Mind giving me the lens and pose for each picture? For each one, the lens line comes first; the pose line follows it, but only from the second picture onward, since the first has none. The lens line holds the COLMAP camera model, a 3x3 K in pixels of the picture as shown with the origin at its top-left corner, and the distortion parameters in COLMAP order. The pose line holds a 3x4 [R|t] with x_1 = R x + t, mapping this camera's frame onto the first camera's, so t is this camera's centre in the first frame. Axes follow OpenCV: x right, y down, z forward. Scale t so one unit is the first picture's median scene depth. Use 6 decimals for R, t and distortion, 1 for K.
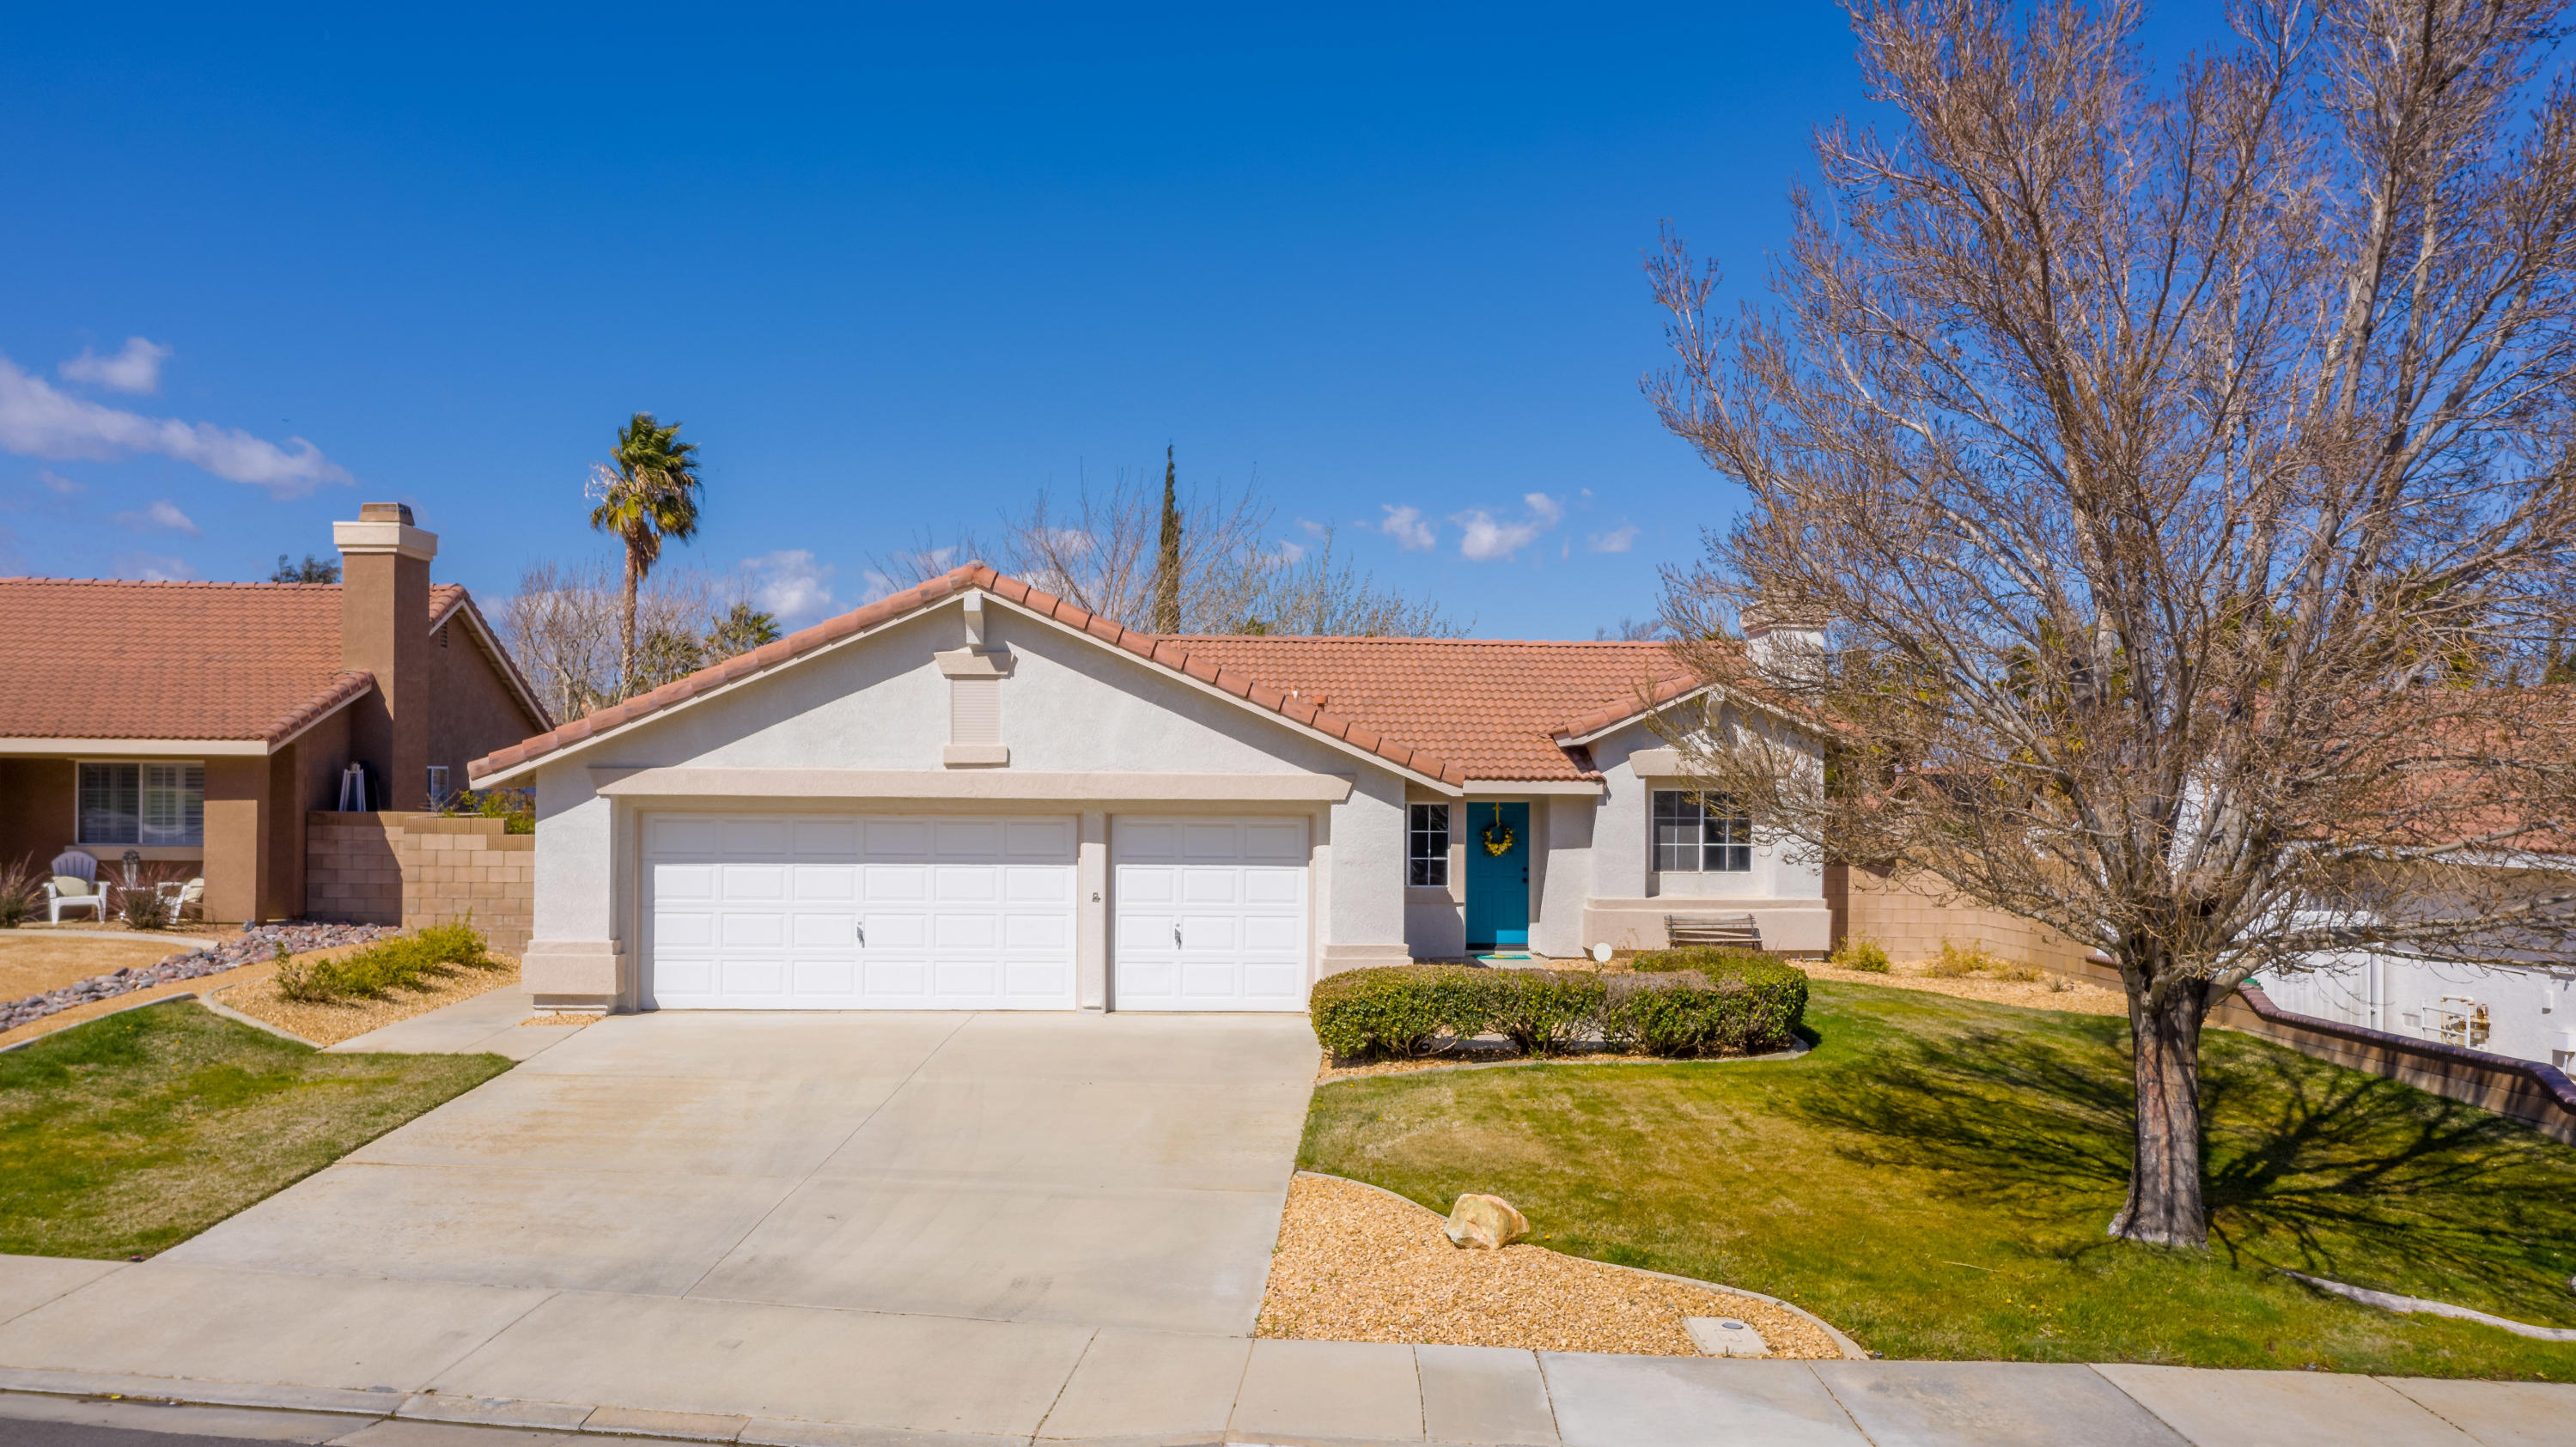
lens RADIAL K [[2086.9, 0, 1273.7], [0, 2086.9, 722.2], [0, 0, 1]] dist [-0.010260, 0.004784]
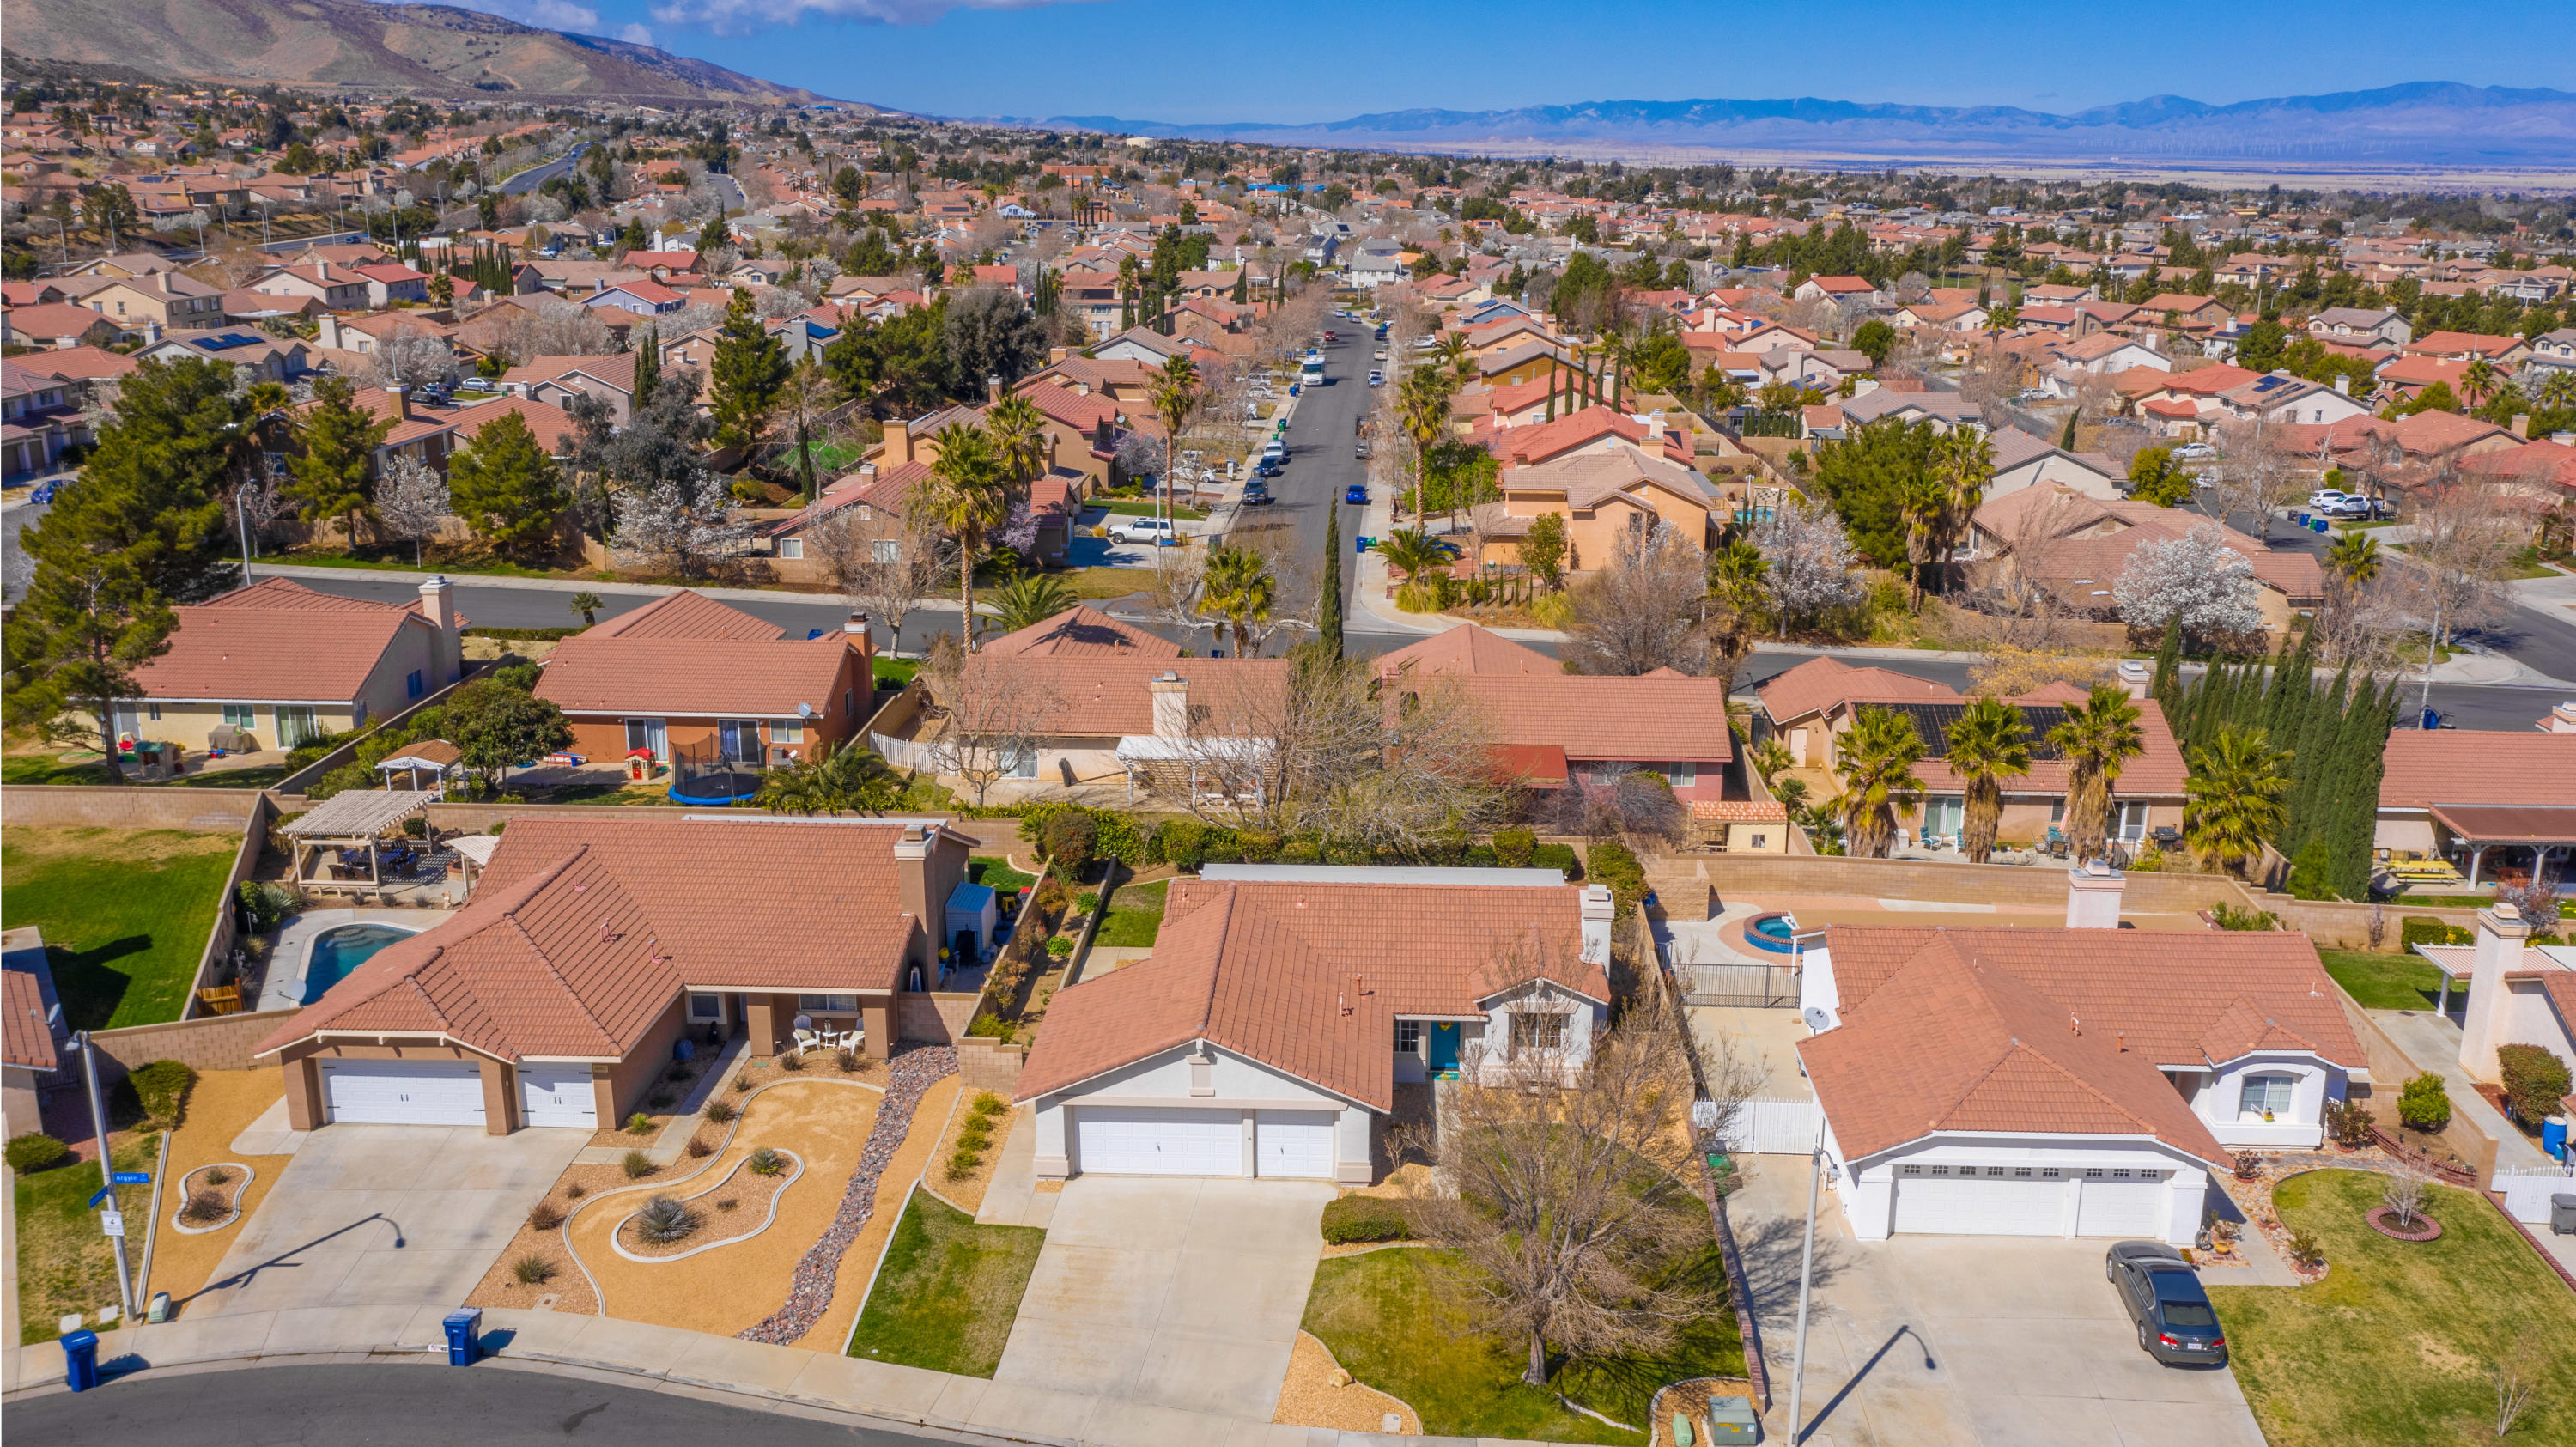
lens RADIAL K [[2087.3, 0, 1309.1], [0, 2087.3, 728.3], [0, 0, 1]] dist [-0.010260, 0.004784]
pose [[0.995673, 0.022055, -0.090268, 0.206414], [0.003411, 0.962096, 0.272691, -1.091293], [0.092860, -0.271819, 0.957858, -1.301177]]
